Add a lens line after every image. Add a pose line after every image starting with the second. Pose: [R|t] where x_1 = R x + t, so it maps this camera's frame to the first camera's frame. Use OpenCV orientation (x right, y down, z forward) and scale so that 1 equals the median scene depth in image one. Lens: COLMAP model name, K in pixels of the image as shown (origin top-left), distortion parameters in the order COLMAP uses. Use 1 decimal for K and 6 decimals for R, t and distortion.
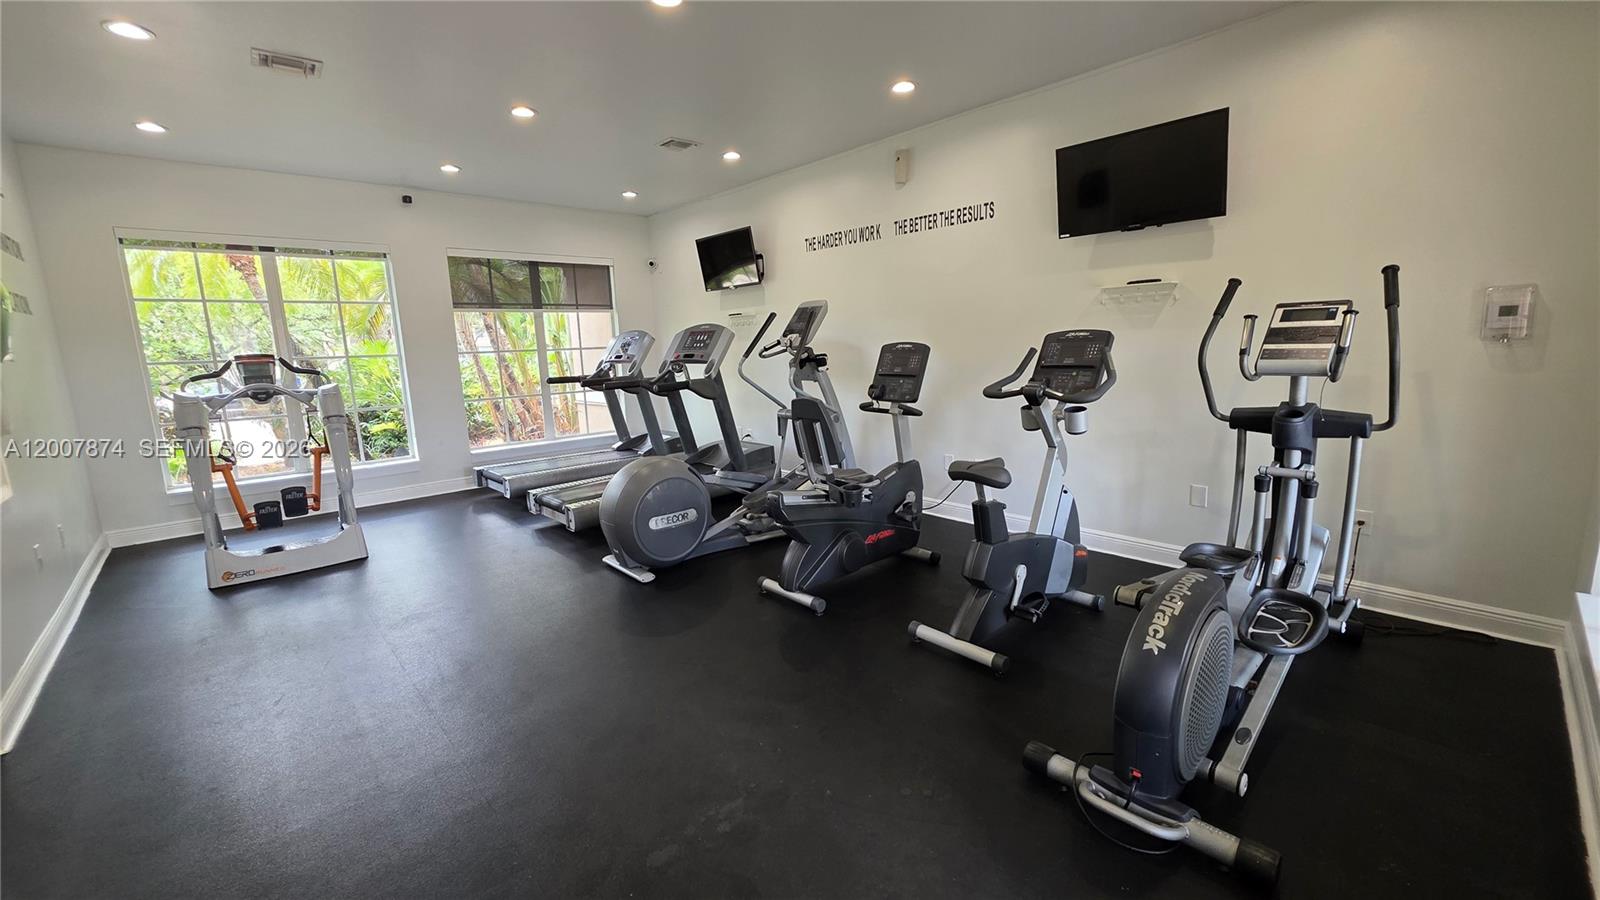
lens RADIAL K [[640.4, 0, 800.0], [0, 640.4, 450.0], [0, 0, 1]] dist [0.001551, 0.000242]
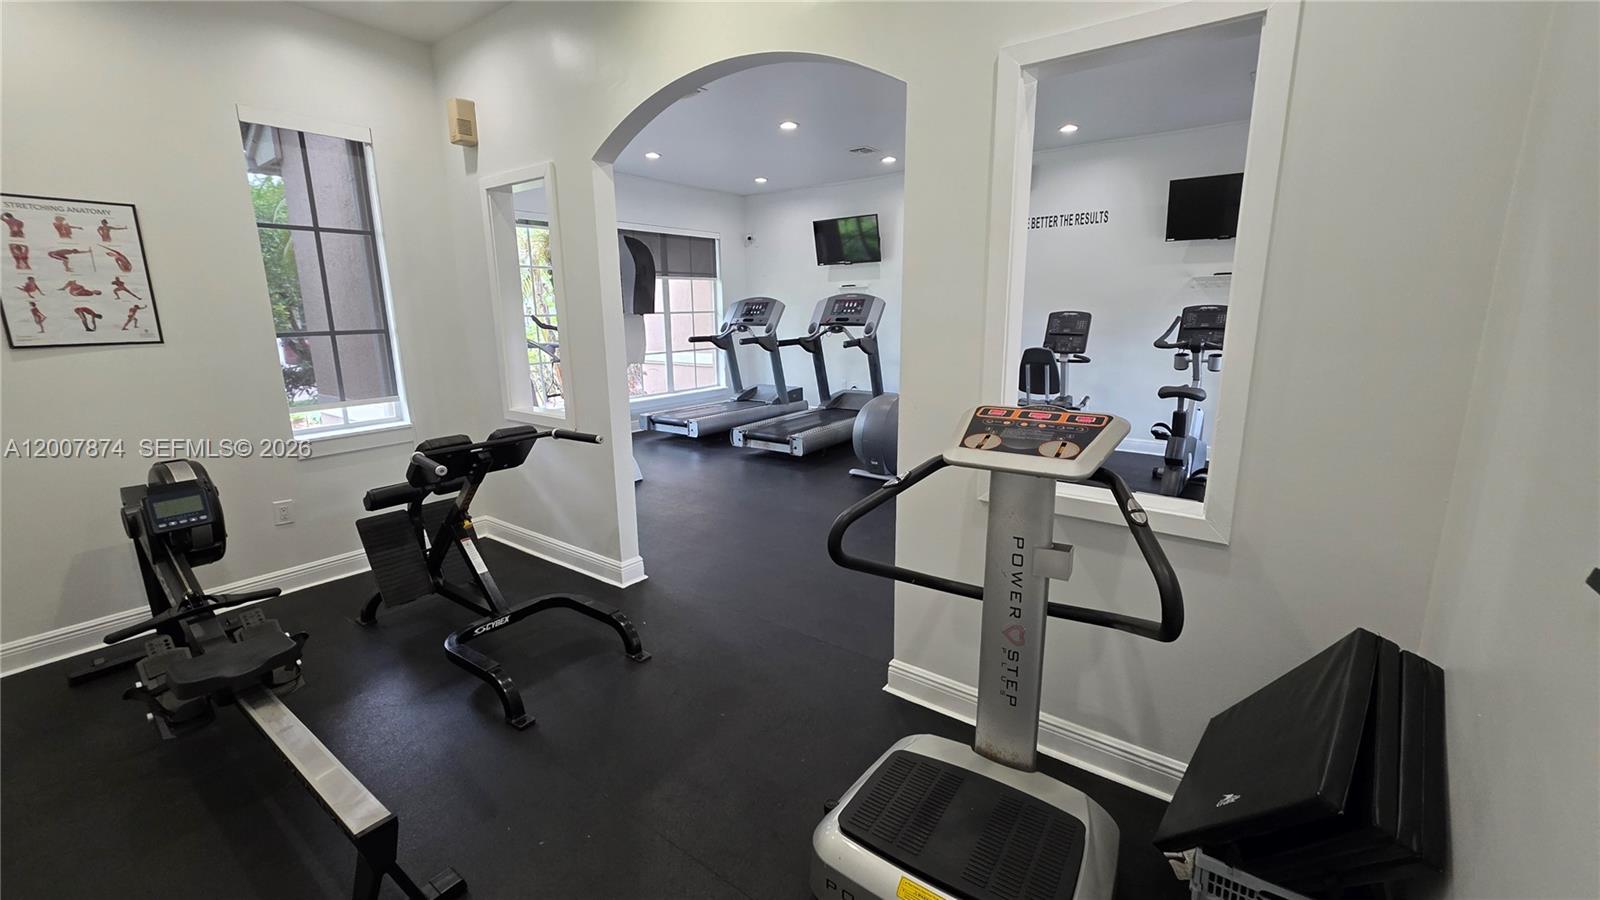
lens RADIAL K [[647.7, 0, 800.0], [0, 647.7, 450.0], [0, 0, 1]] dist [0.000366, -0.000120]
pose [[0.983839, -0.019227, 0.178018, -0.539332], [0.011547, 0.998961, 0.044079, 0.054404], [-0.178681, -0.041311, 0.983039, -0.250556]]
